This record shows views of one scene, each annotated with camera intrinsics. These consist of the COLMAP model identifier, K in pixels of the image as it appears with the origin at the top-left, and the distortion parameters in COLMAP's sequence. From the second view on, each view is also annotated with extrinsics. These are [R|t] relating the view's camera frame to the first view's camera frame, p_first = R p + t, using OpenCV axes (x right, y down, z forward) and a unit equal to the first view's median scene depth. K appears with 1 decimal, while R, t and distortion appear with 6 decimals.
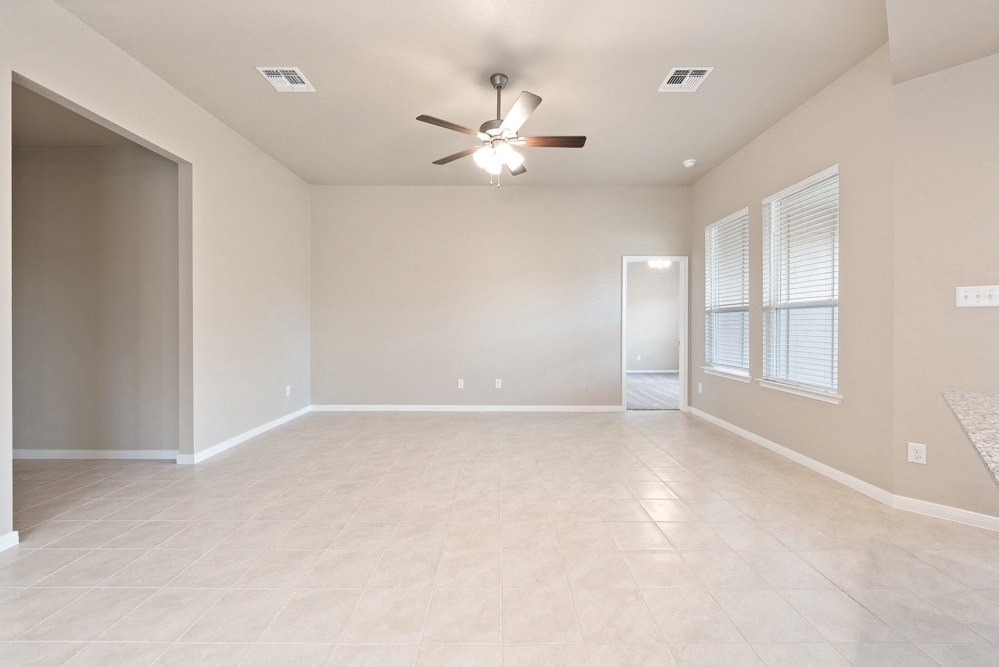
lens RADIAL K [[398.2, 0, 499.2], [0, 398.2, 324.3], [0, 0, 1]] dist [-0.000663, -0.000023]
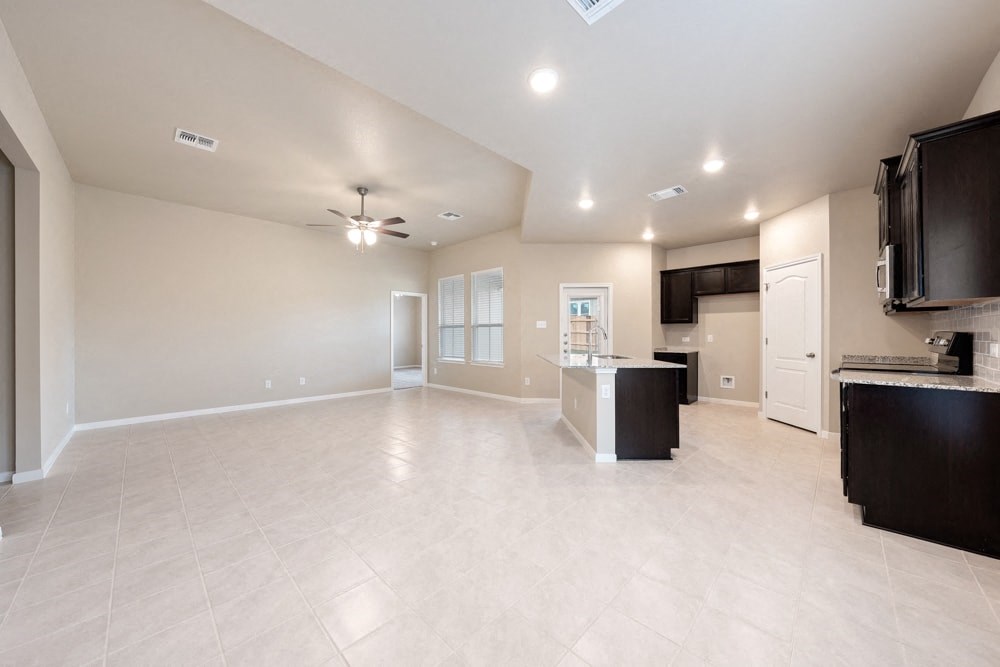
lens RADIAL K [[357.4, 0, 498.4], [0, 357.4, 331.0], [0, 0, 1]] dist [0.000579, 0.000084]
pose [[0.702267, 0.002460, 0.711909, -0.537931], [0.003825, 0.999967, -0.007228, -0.003033], [-0.711903, 0.007799, 0.702235, -0.375310]]
